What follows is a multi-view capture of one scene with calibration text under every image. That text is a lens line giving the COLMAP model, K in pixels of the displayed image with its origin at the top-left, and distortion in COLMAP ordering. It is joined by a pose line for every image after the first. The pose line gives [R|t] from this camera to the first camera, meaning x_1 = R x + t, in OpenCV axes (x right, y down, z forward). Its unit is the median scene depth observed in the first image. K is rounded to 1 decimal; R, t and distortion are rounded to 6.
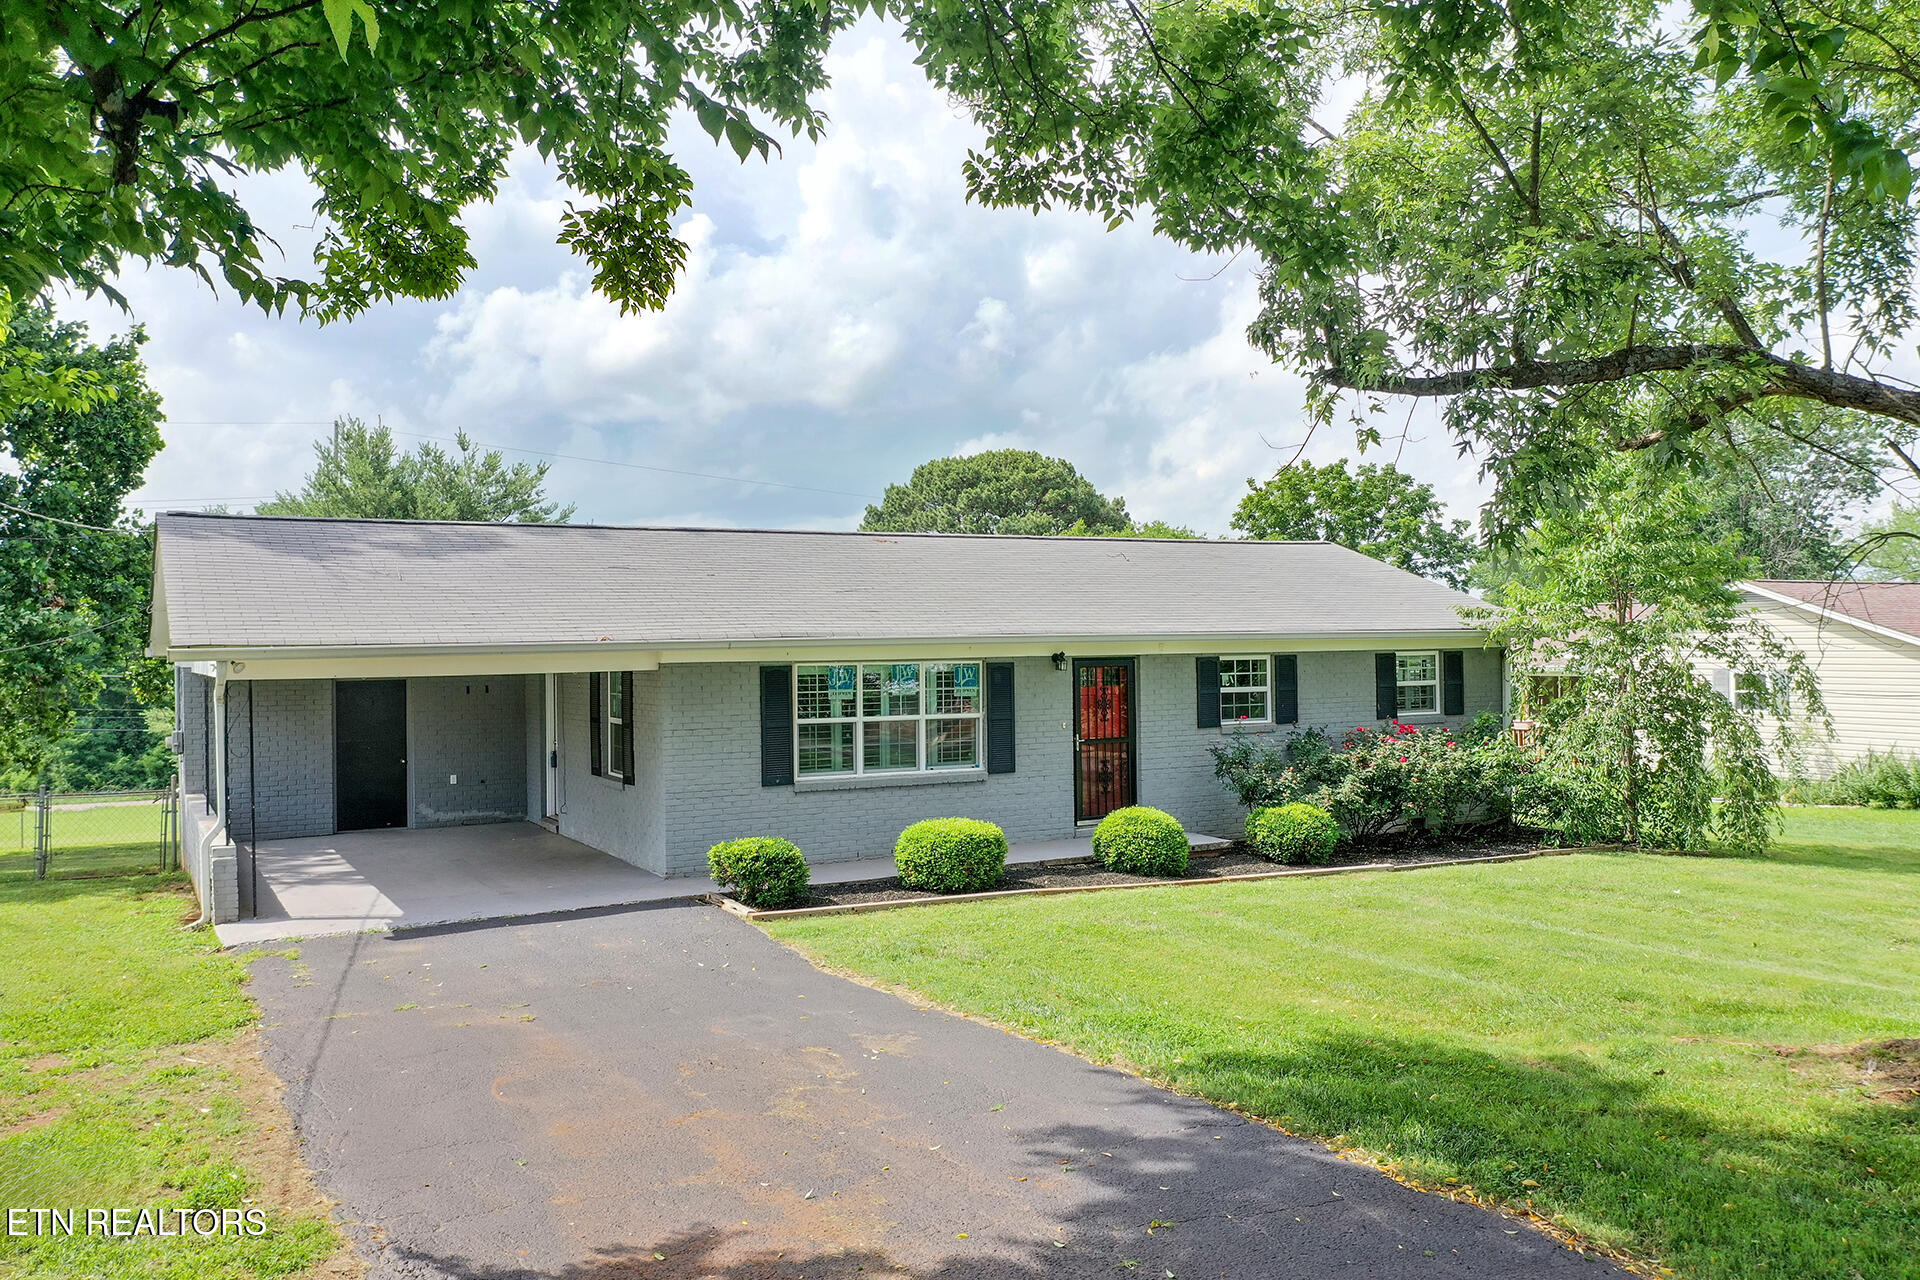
lens RADIAL K [[1530.8, 0, 960.0], [0, 1530.8, 640.0], [0, 0, 1]] dist [0.005829, -0.005189]
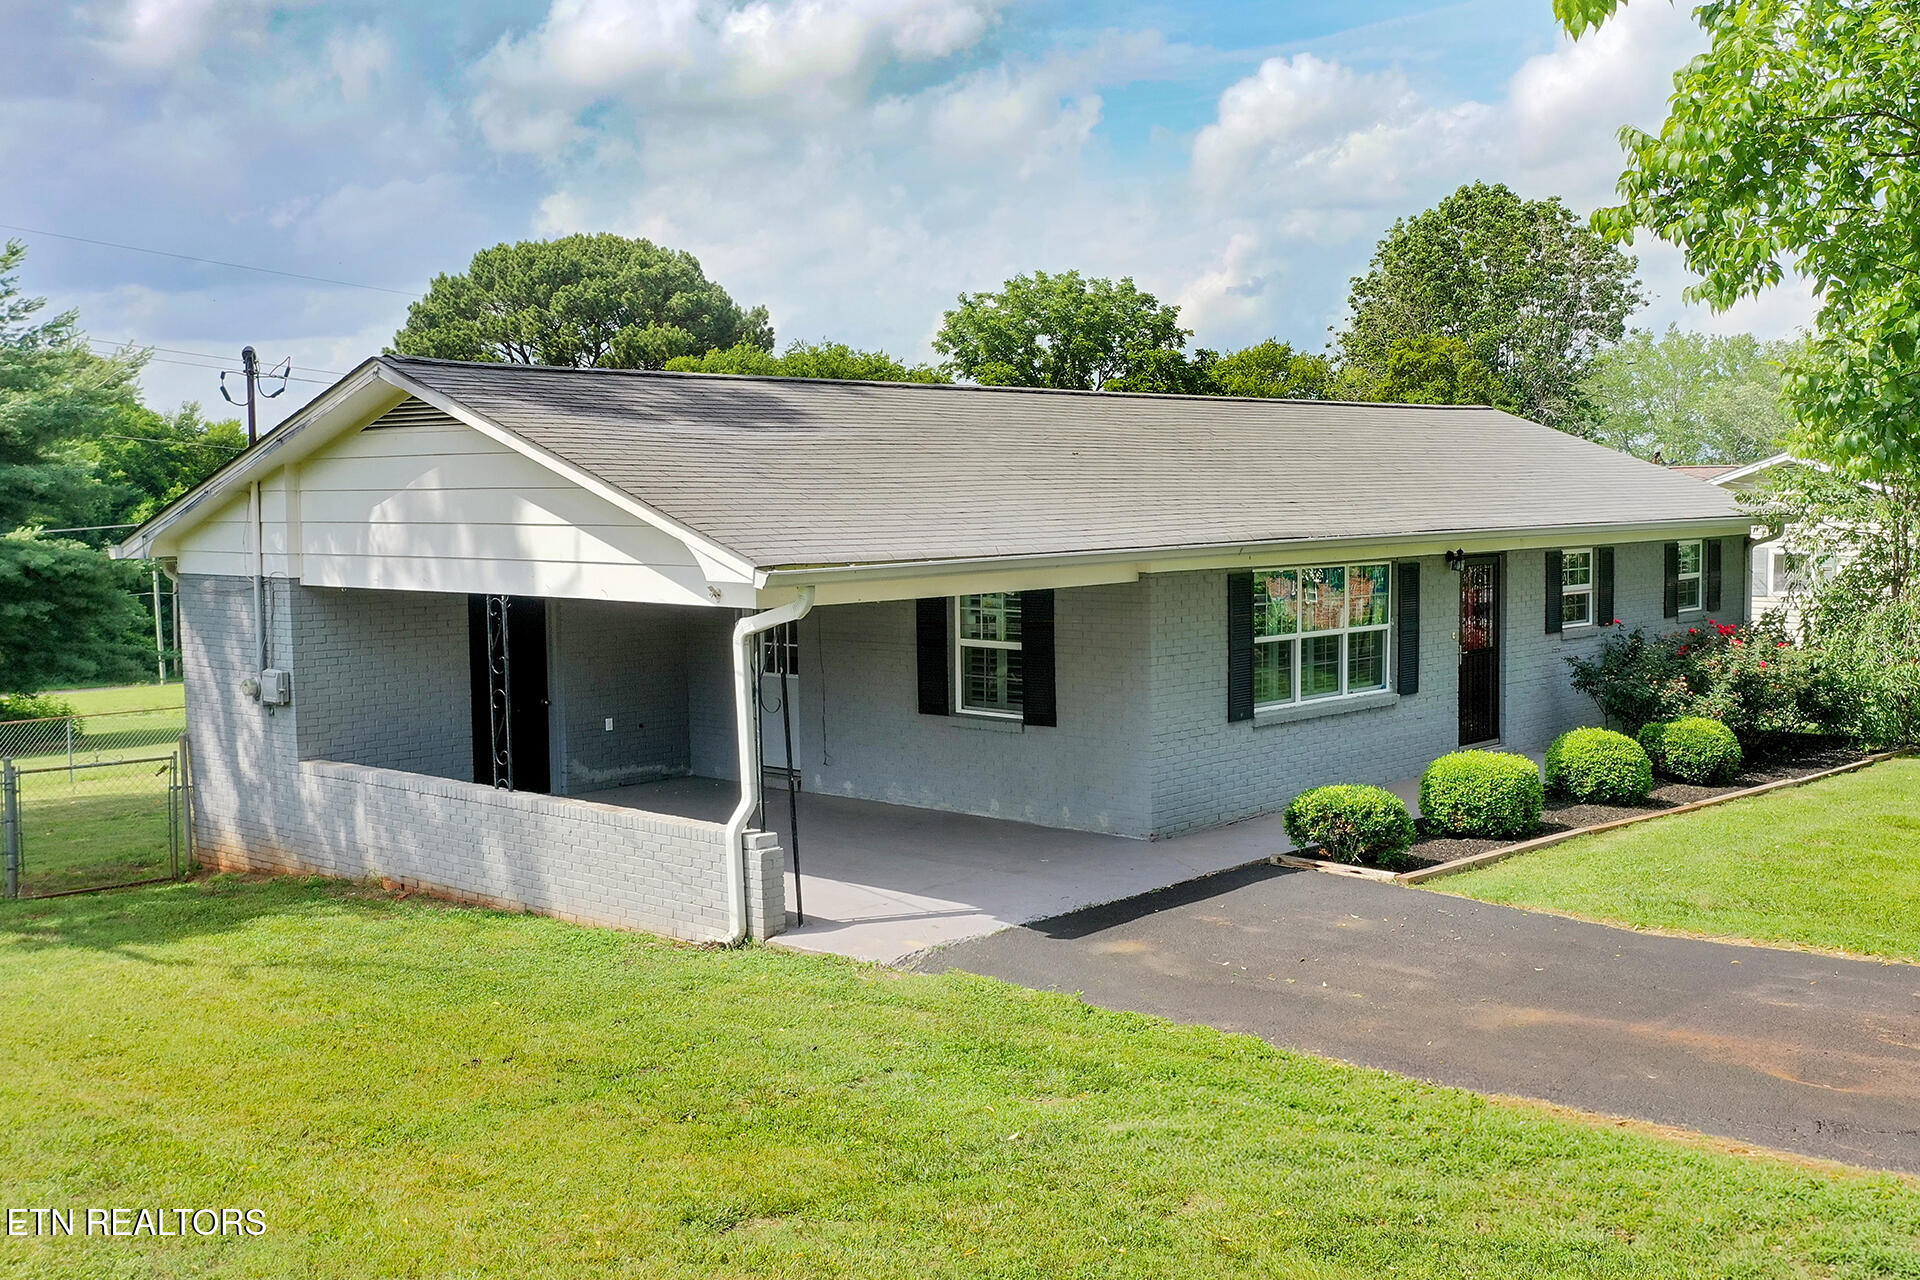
lens RADIAL K [[2009.4, 0, 1136.0], [0, 2009.4, 639.8], [0, 0, 1]] dist [0.005468, 0.000058]
pose [[0.928092, -0.022664, 0.371660, -0.517721], [-0.005672, 0.997170, 0.074971, -0.024953], [-0.372307, -0.071688, 0.925337, 0.032890]]
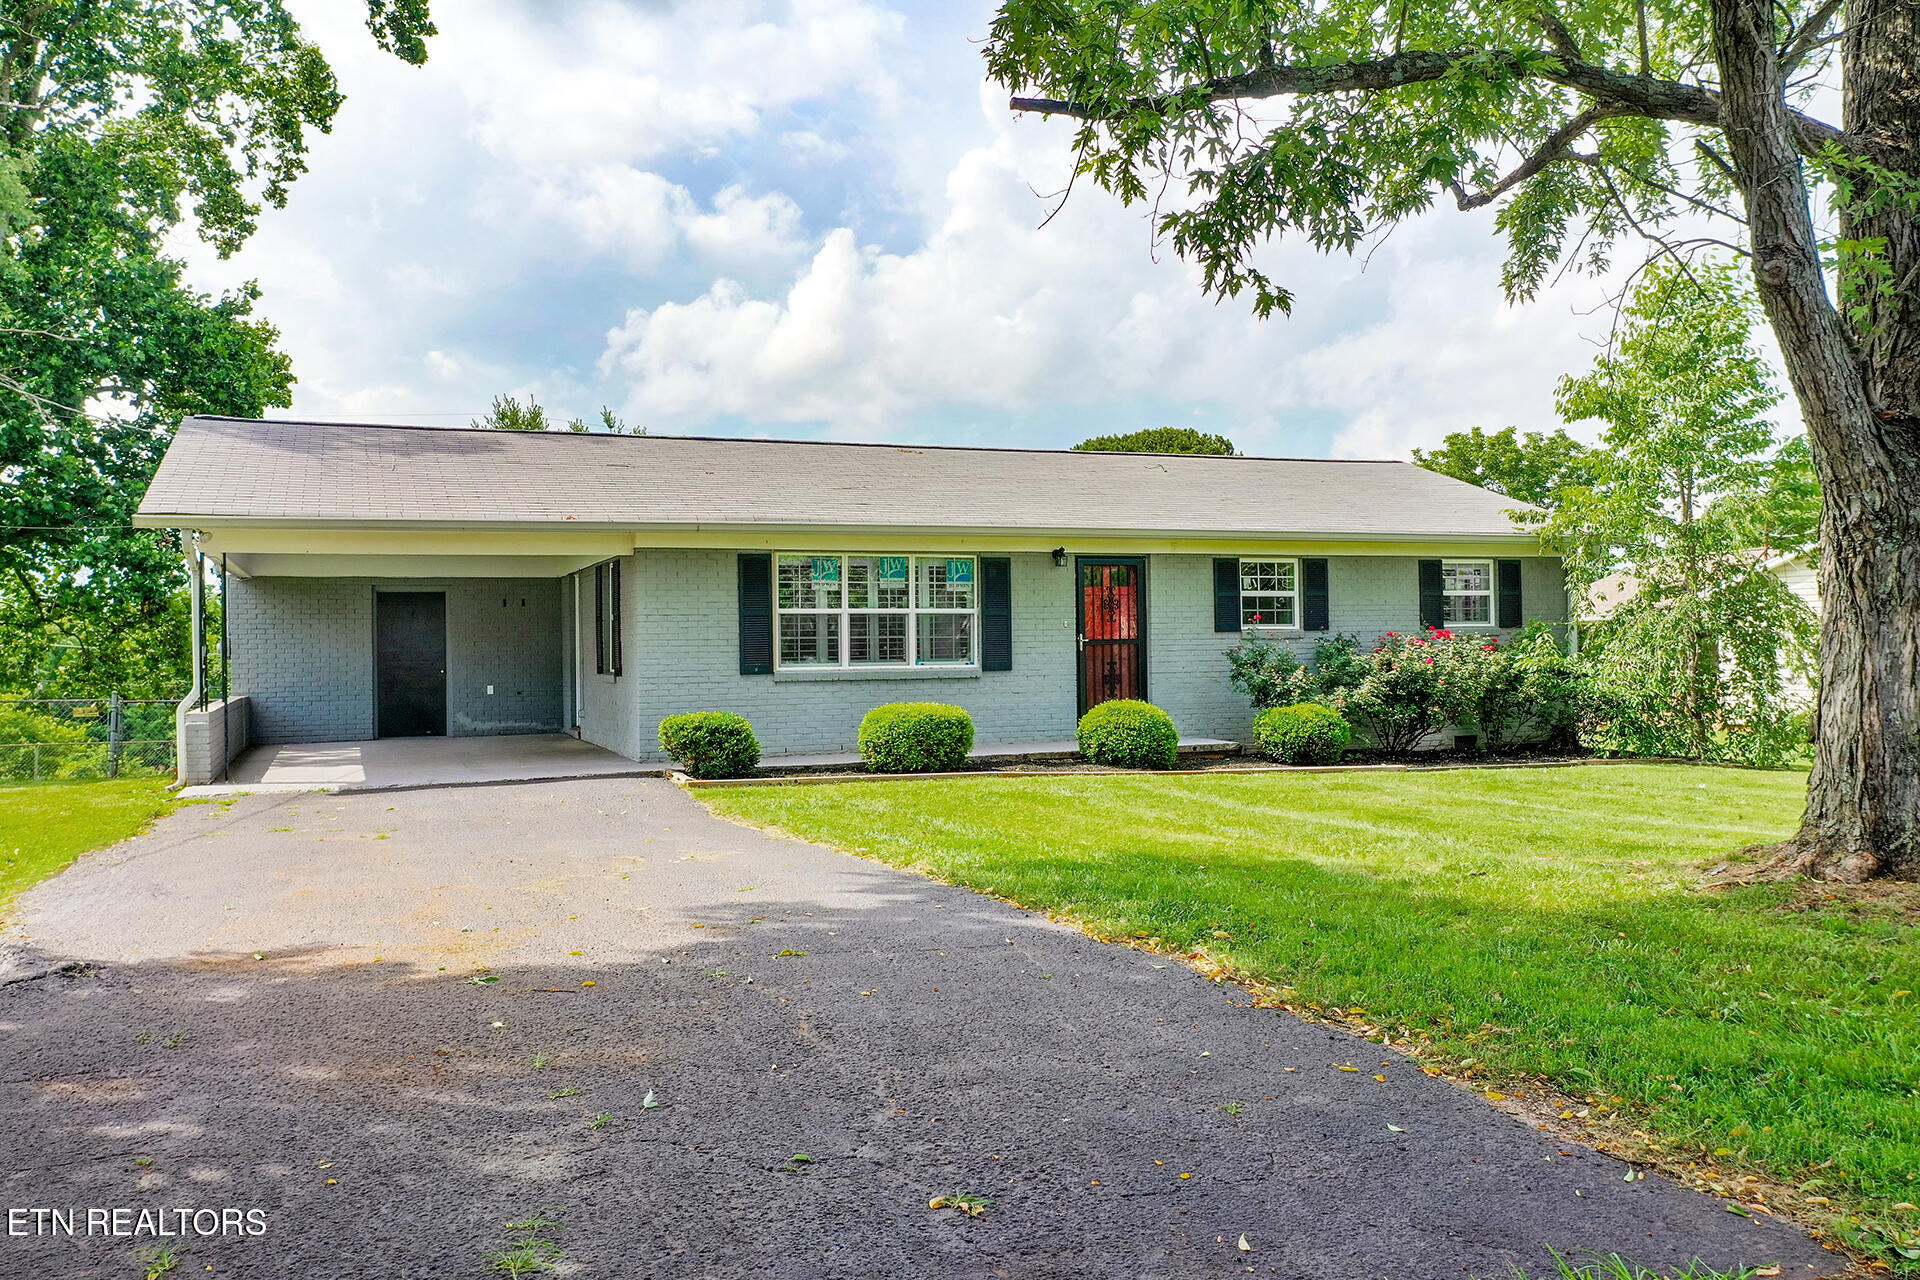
lens RADIAL K [[1526.9, 0, 954.8], [0, 1526.9, 632.8], [0, 0, 1]] dist [0.000612, -0.000316]
pose [[0.991846, -0.002150, -0.127421, 0.123354], [0.001546, 0.999987, -0.004842, 0.066811], [0.127430, 0.004606, 0.991837, 0.029840]]
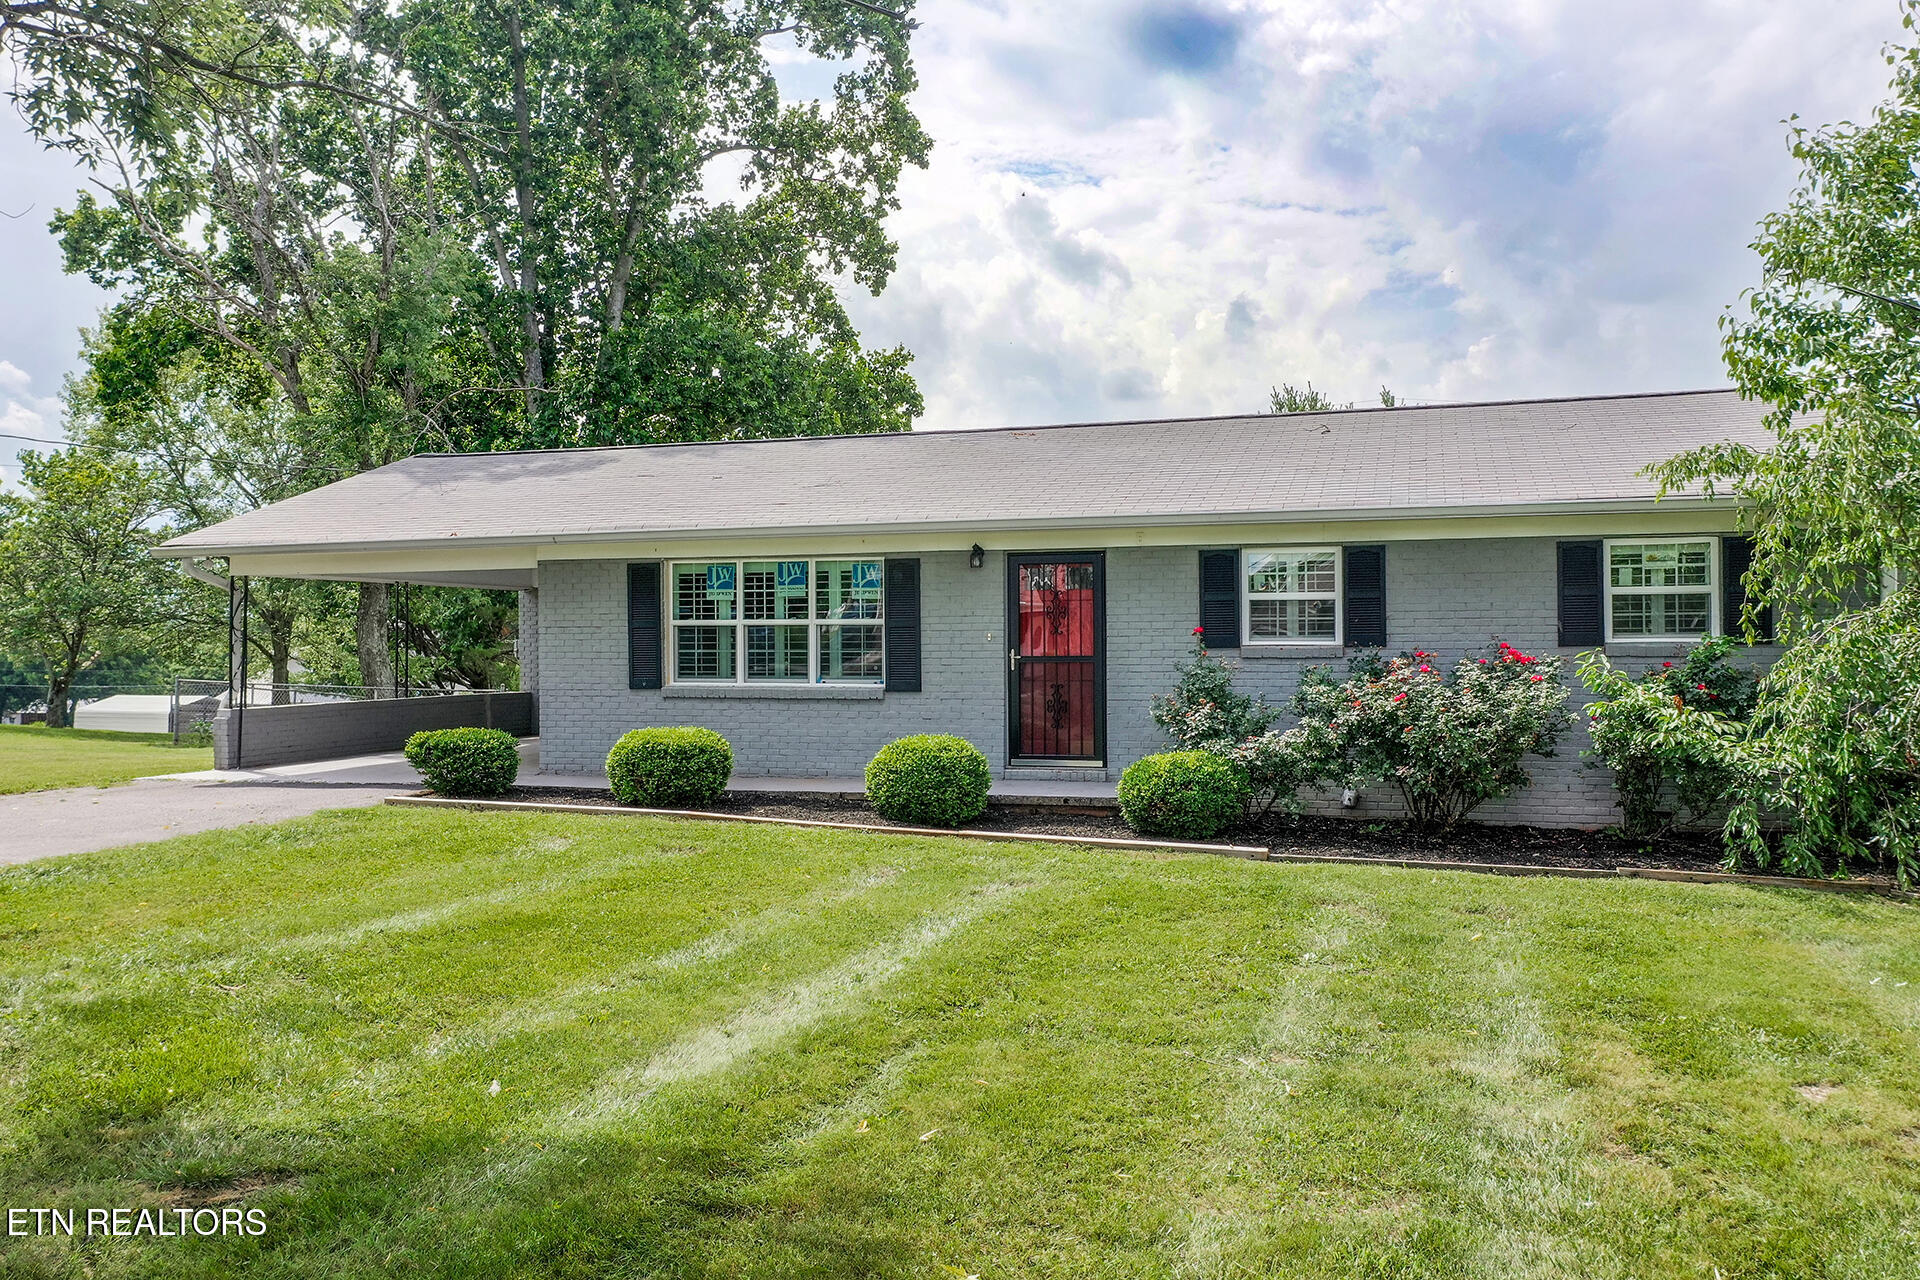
lens RADIAL K [[1530.8, 0, 960.0], [0, 1530.8, 640.0], [0, 0, 1]] dist [0.005829, -0.005189]
pose [[0.682741, 0.006653, -0.730630, 0.648807], [-0.003649, 0.999977, 0.005696, 0.053520], [0.730651, -0.001223, 0.682750, 0.450614]]
